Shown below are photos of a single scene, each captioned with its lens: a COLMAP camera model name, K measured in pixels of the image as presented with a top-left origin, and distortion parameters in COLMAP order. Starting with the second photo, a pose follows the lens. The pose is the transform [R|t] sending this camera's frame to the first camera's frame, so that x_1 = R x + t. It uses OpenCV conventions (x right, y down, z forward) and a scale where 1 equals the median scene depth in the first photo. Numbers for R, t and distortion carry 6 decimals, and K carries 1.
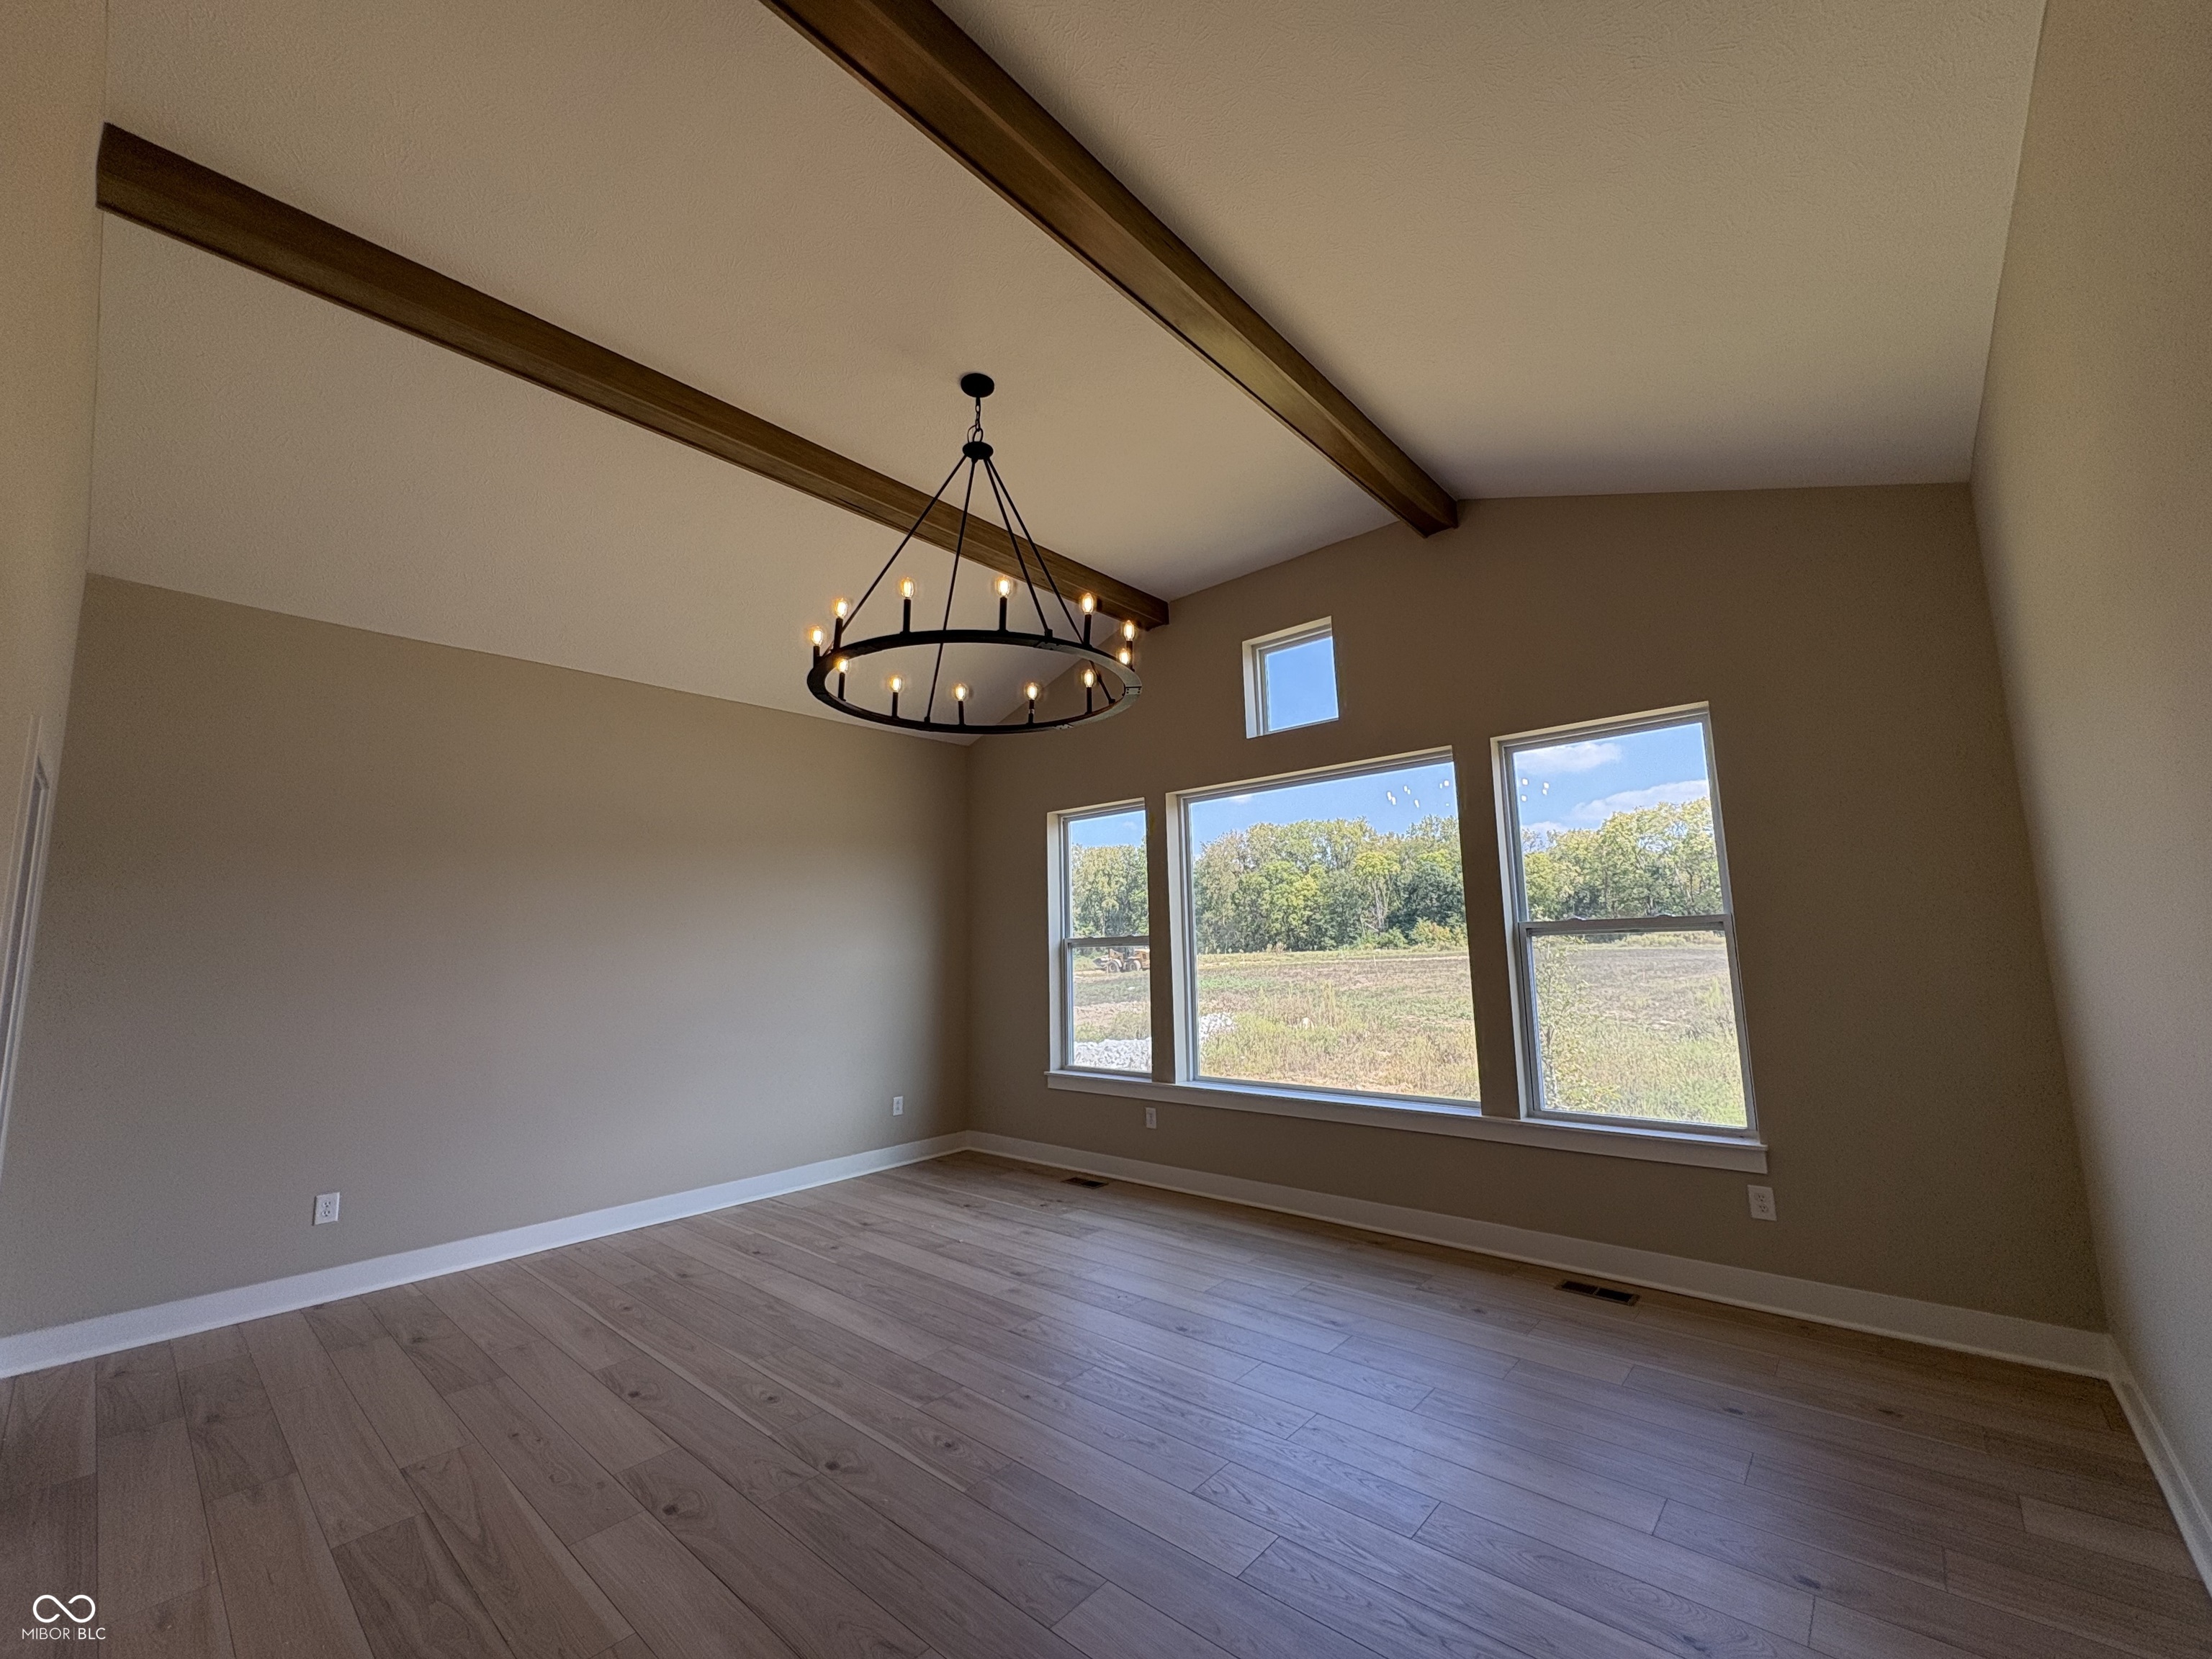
lens RADIAL K [[897.7, 0, 1106.0], [0, 897.7, 829.5], [0, 0, 1]] dist [0.008387, -0.000372]
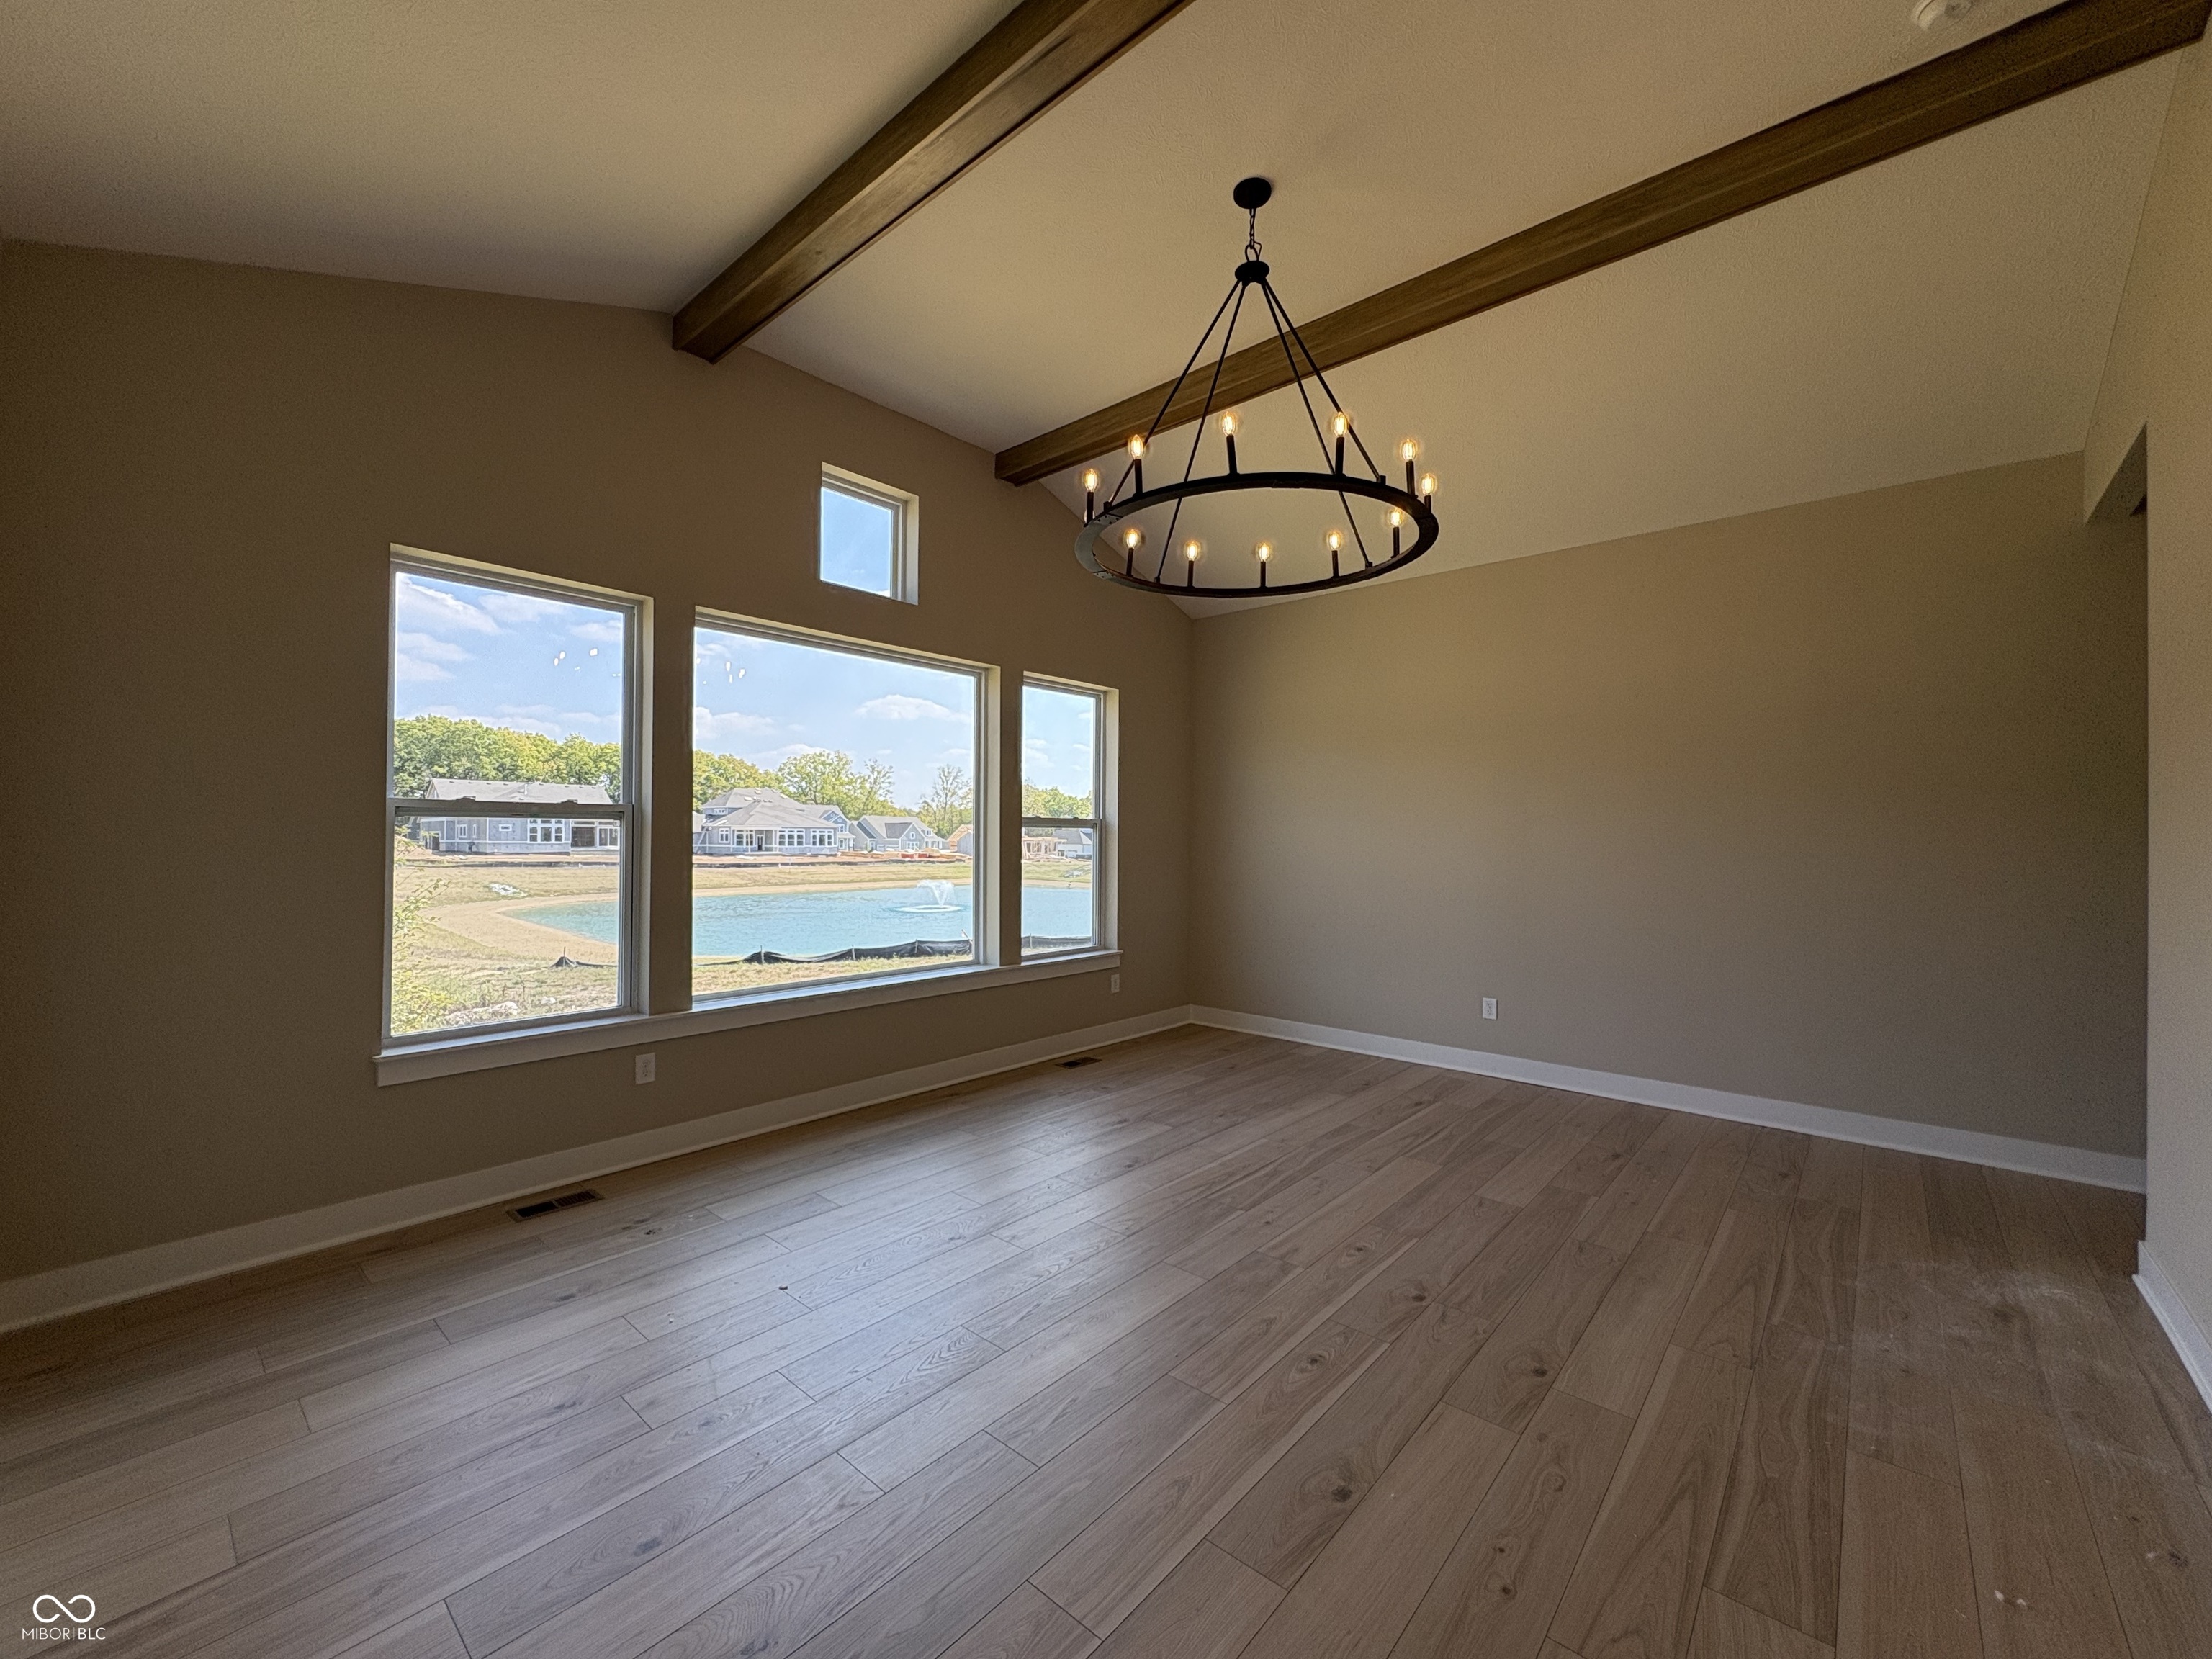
lens RADIAL K [[894.1, 0, 1106.0], [0, 894.1, 829.5], [0, 0, 1]] dist [0.010778, -0.005325]
pose [[-0.024753, 0.035988, 0.999046, -1.013836], [-0.139654, 0.989428, -0.039102, 0.185235], [-0.989891, -0.140489, -0.019465, 1.081803]]
